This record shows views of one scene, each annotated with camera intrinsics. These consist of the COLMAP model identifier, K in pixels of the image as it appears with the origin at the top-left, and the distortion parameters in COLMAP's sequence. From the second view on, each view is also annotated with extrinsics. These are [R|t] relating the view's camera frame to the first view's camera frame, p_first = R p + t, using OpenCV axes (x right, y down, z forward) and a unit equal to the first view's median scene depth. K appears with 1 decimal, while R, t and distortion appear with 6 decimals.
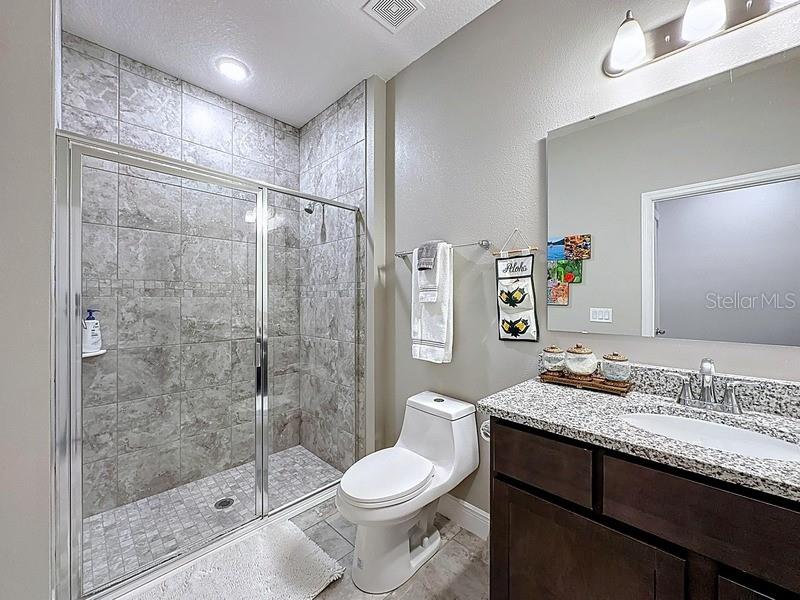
lens RADIAL K [[322.7, 0, 402.0], [0, 322.7, 299.5], [0, 0, 1]] dist [-0.000849, -0.000074]
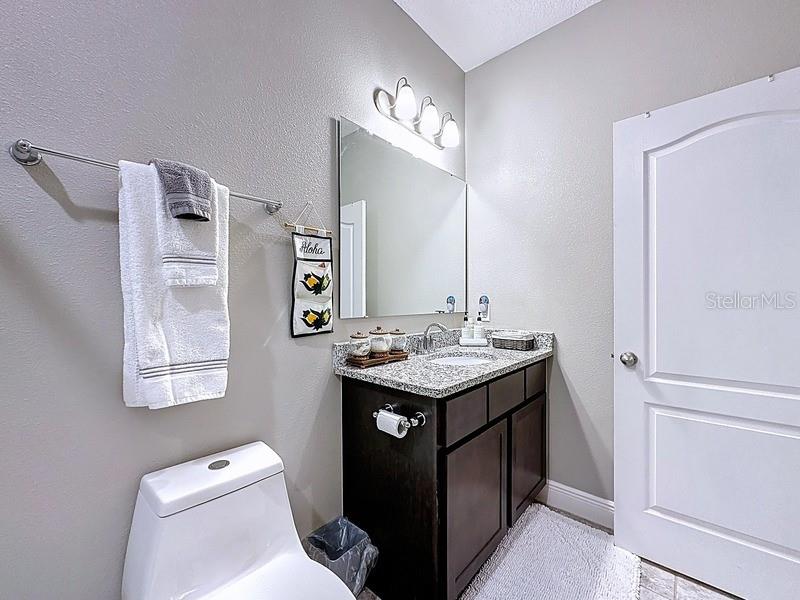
lens RADIAL K [[322.7, 0, 402.1], [0, 322.7, 300.1], [0, 0, 1]] dist [-0.000849, -0.000074]
pose [[-0.037617, -0.001034, 0.999292, -0.493601], [0.003948, 0.999992, 0.001184, 0.036216], [-0.999284, 0.003990, -0.037613, 0.784088]]
